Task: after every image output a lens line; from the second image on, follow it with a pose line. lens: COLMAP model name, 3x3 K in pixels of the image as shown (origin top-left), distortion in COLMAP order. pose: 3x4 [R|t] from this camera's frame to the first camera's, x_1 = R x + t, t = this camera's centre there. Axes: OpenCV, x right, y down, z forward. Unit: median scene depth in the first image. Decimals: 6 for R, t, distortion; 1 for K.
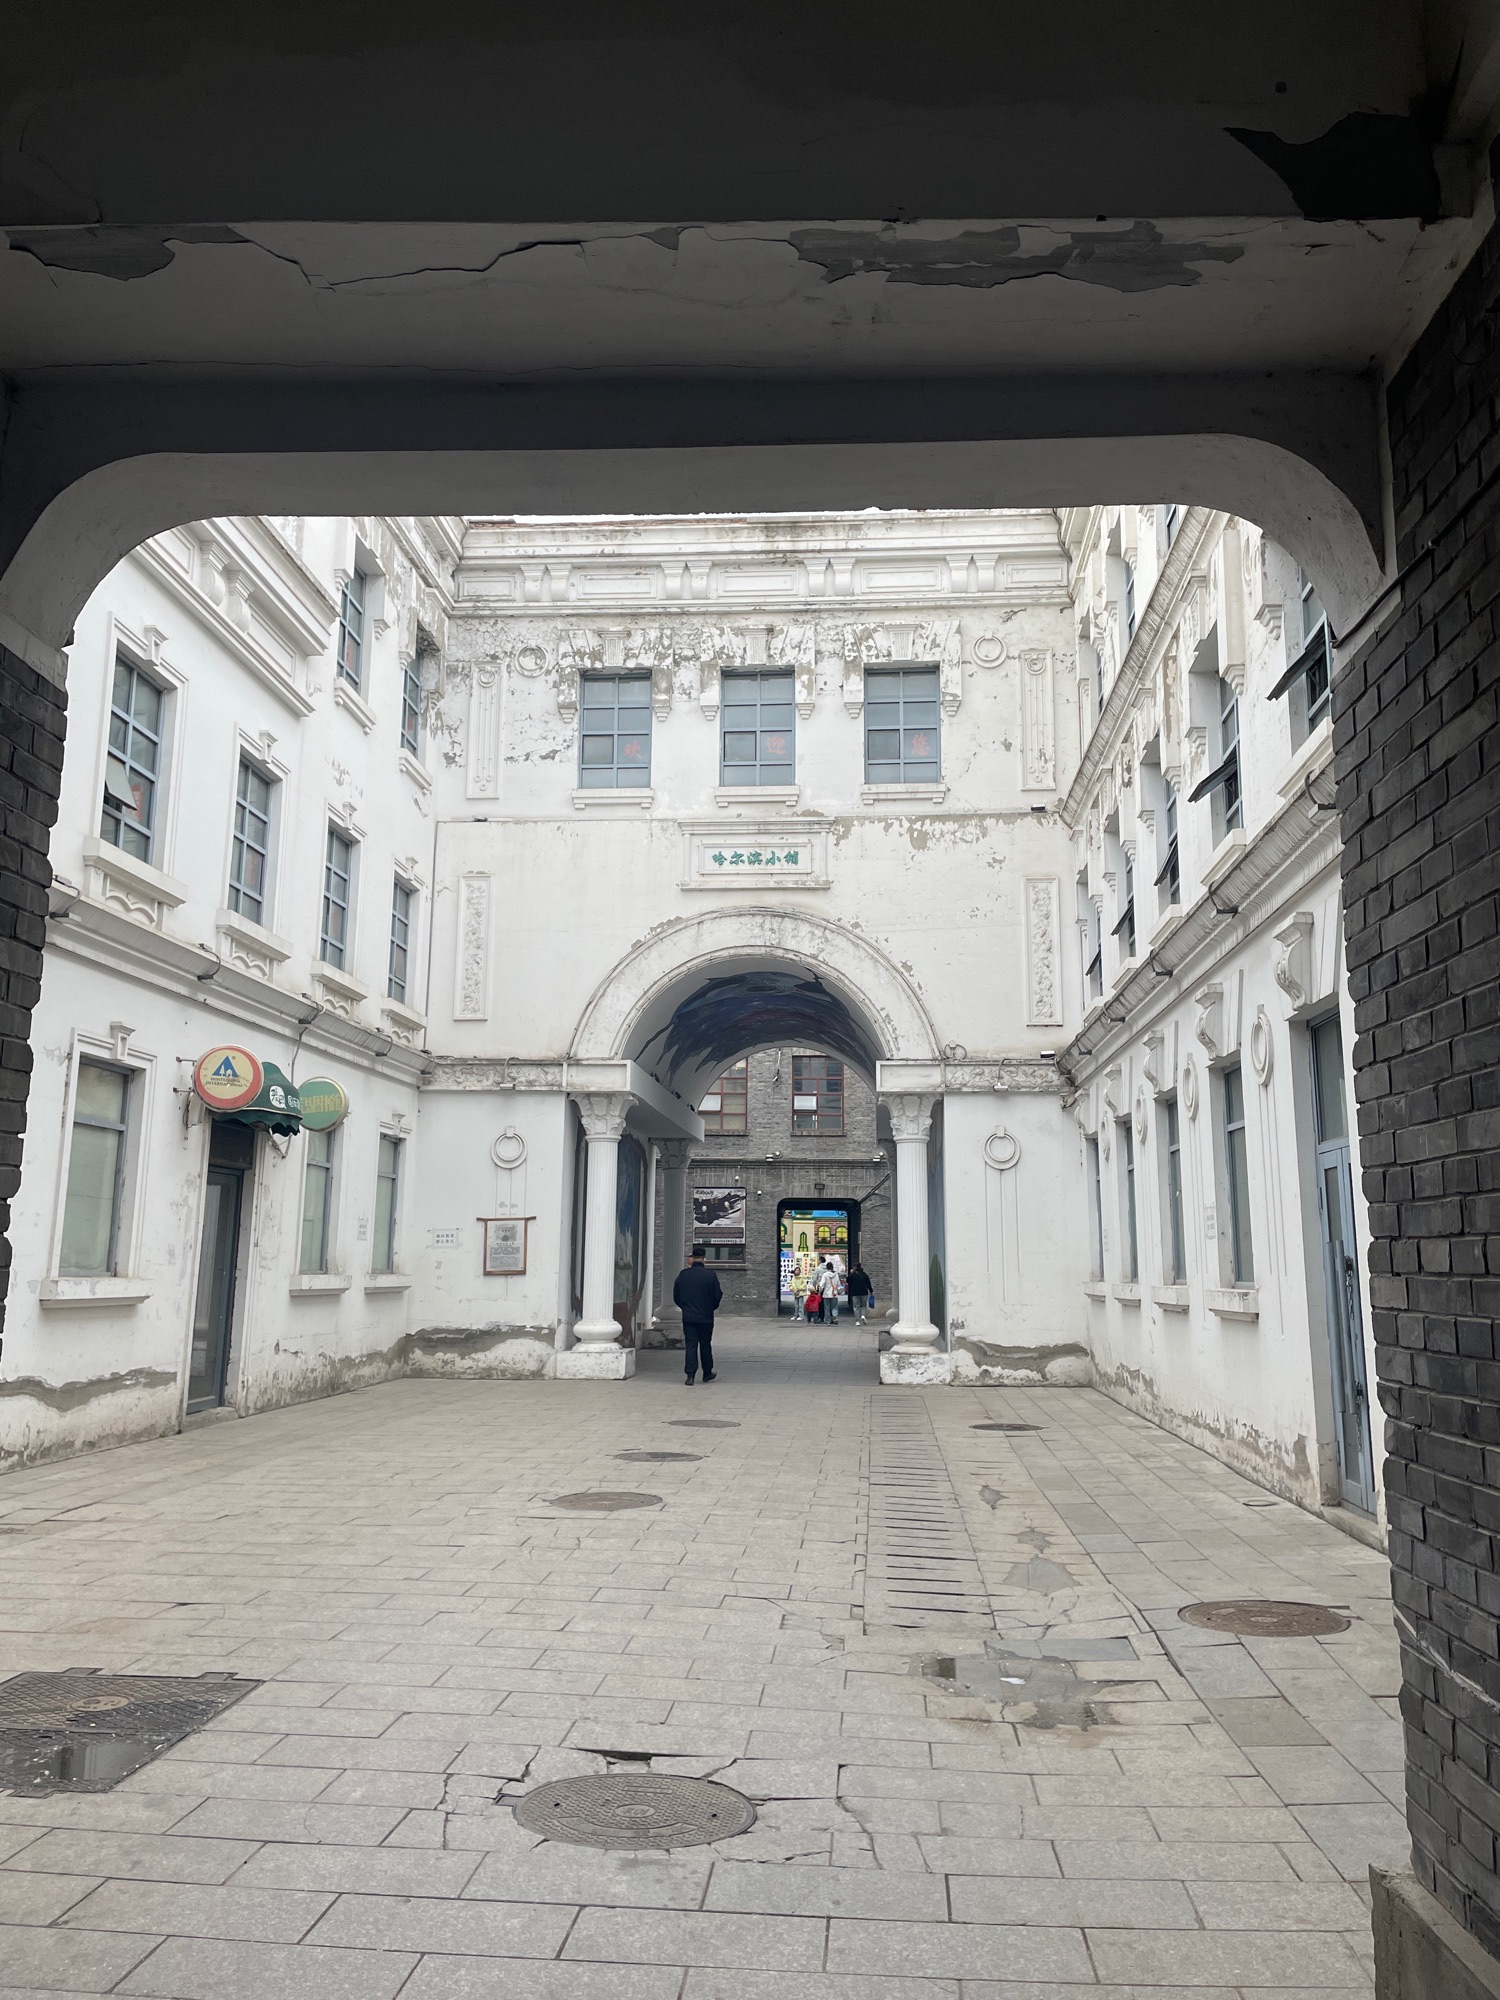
lens RADIAL K [[1496.9, 0, 743.3], [0, 1496.9, 993.2], [0, 0, 1]] dist [0.042389, -0.000781]
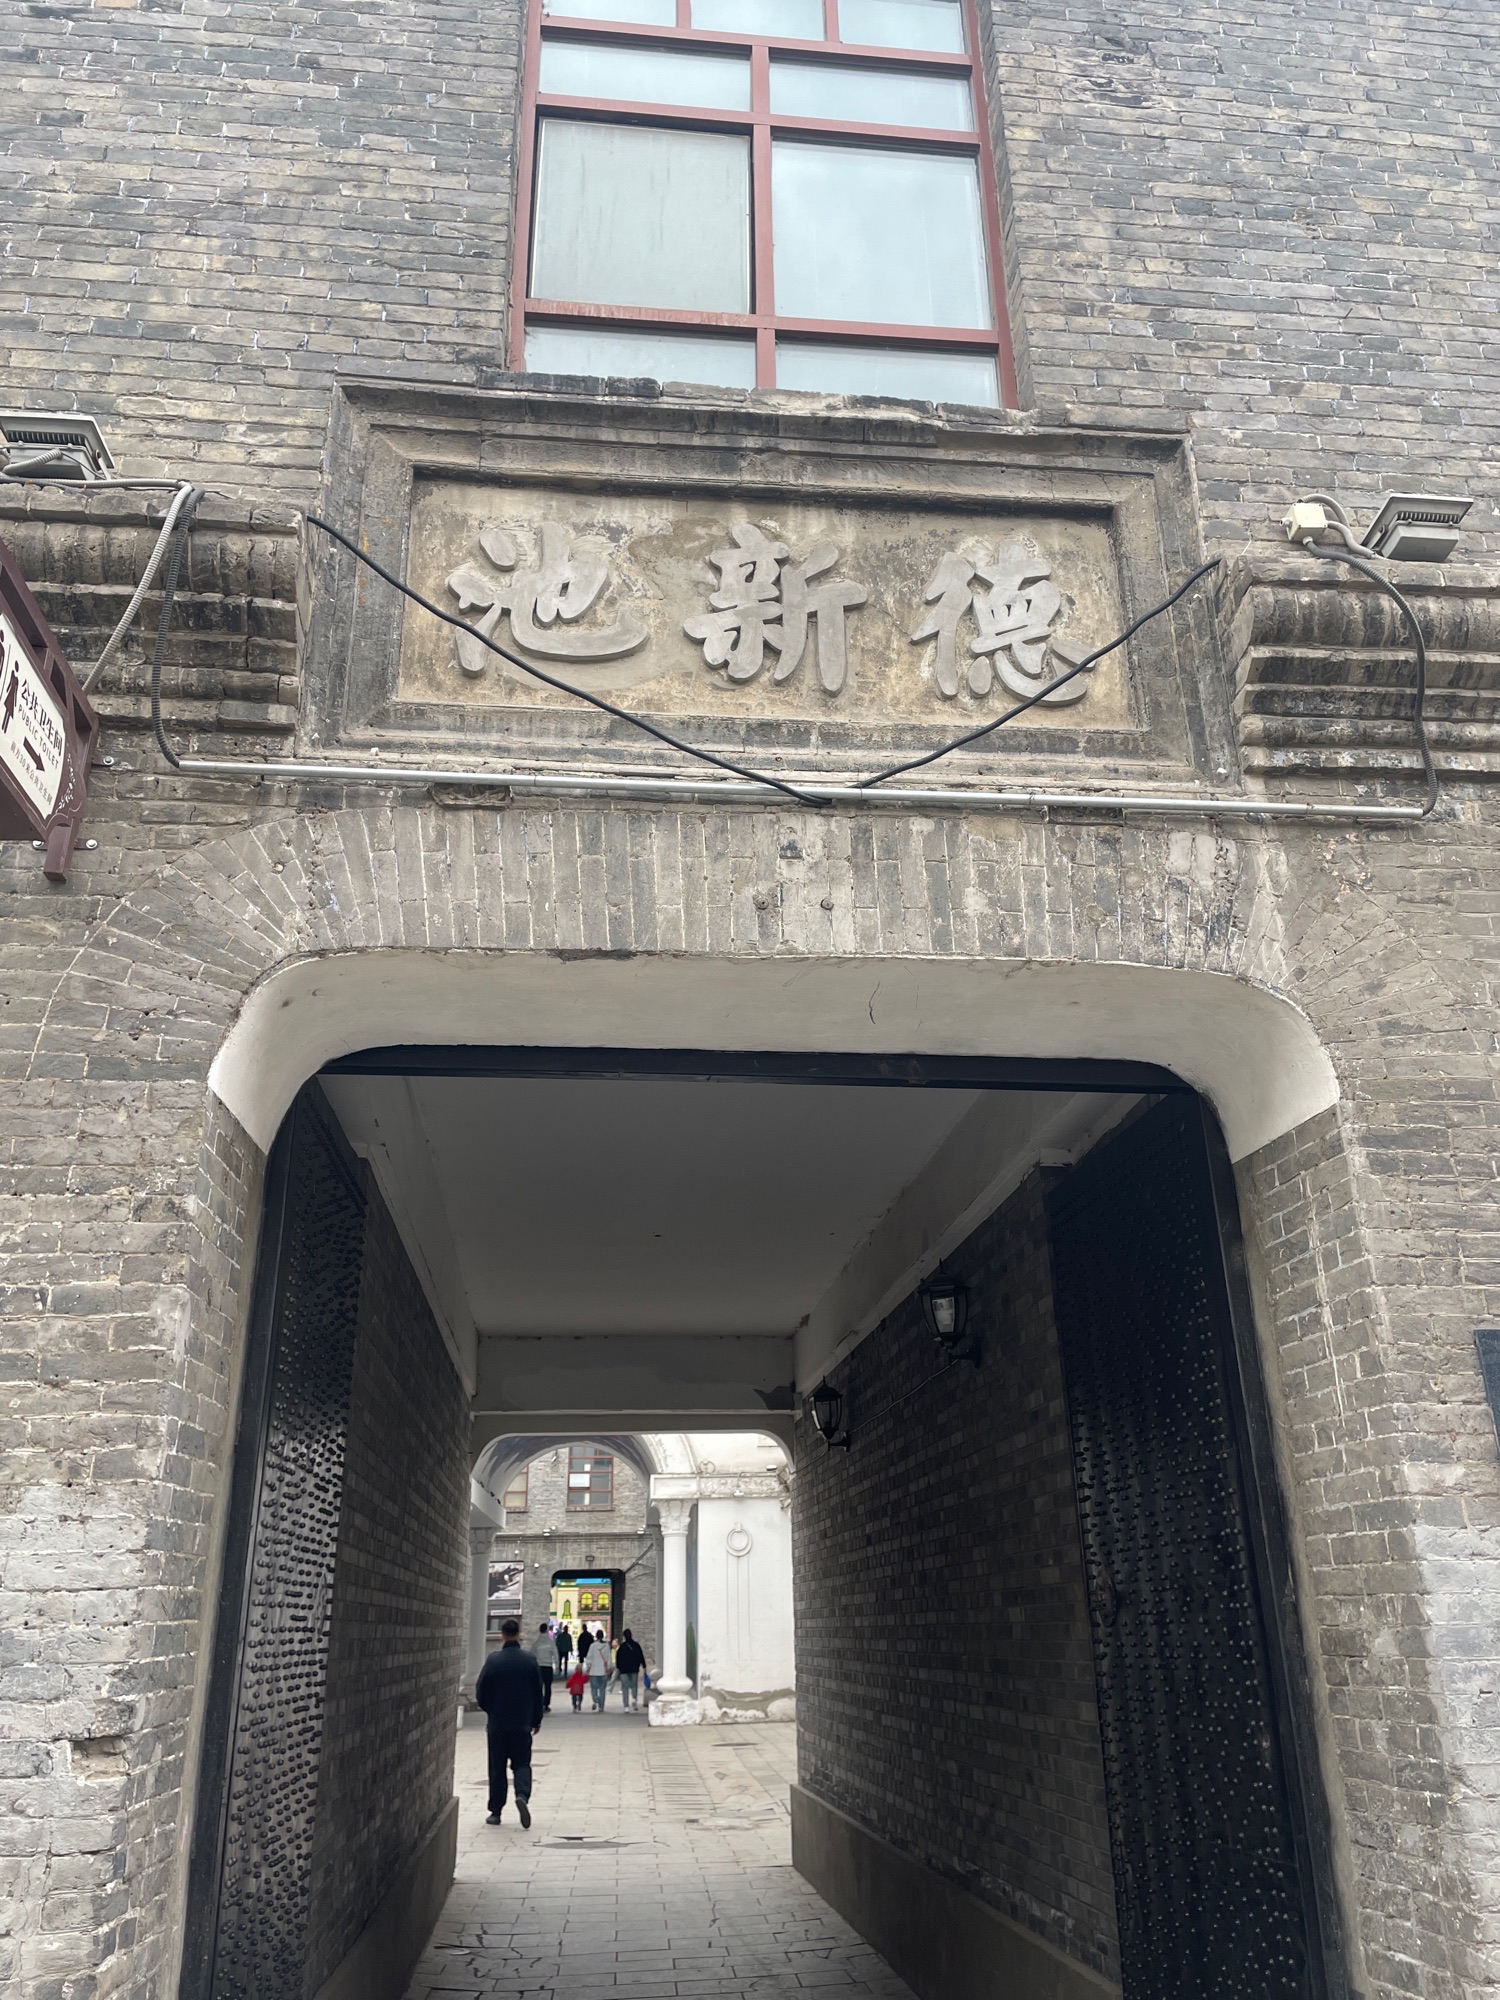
lens RADIAL K [[1496.9, 0, 760.6], [0, 1496.9, 1001.6], [0, 0, 1]] dist [0.042389, -0.000781]
pose [[0.985342, 0.041144, 0.165552, -0.060135], [-0.004853, 0.976846, -0.213890, -0.085451], [-0.170519, 0.209952, 0.962727, -0.454867]]
